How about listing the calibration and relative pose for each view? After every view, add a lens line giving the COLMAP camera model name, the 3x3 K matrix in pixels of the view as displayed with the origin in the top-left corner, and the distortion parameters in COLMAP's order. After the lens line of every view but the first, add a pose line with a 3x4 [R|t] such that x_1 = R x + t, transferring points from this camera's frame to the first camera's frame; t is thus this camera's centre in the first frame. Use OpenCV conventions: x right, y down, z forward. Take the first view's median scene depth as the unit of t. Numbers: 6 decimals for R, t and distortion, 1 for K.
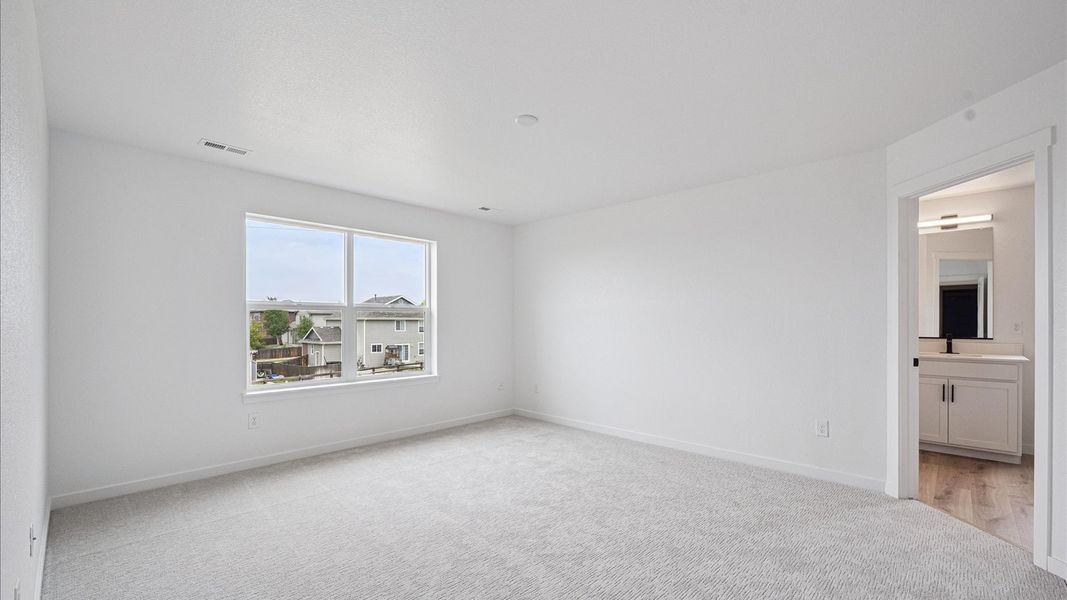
lens RADIAL K [[451.2, 0, 527.4], [0, 451.2, 306.5], [0, 0, 1]] dist [-0.001923, -0.000145]
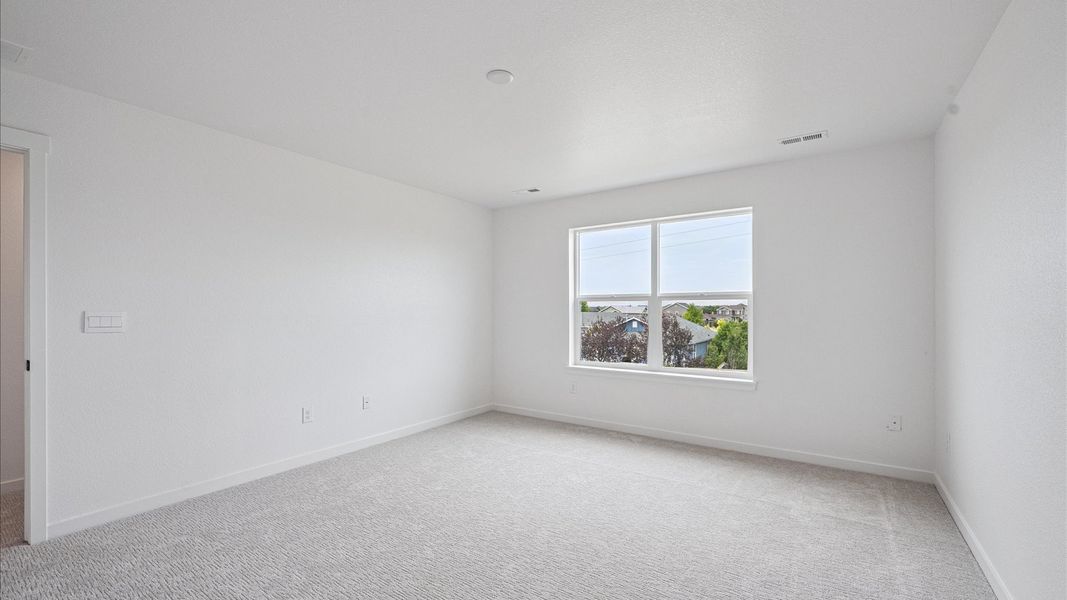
lens RADIAL K [[451.2, 0, 527.4], [0, 451.2, 306.5], [0, 0, 1]] dist [-0.001923, -0.000145]
pose [[0.157239, -0.009612, -0.987514, 0.459016], [0.028182, 0.999589, -0.005242, 0.015827], [0.987158, -0.027006, 0.157445, 0.464158]]
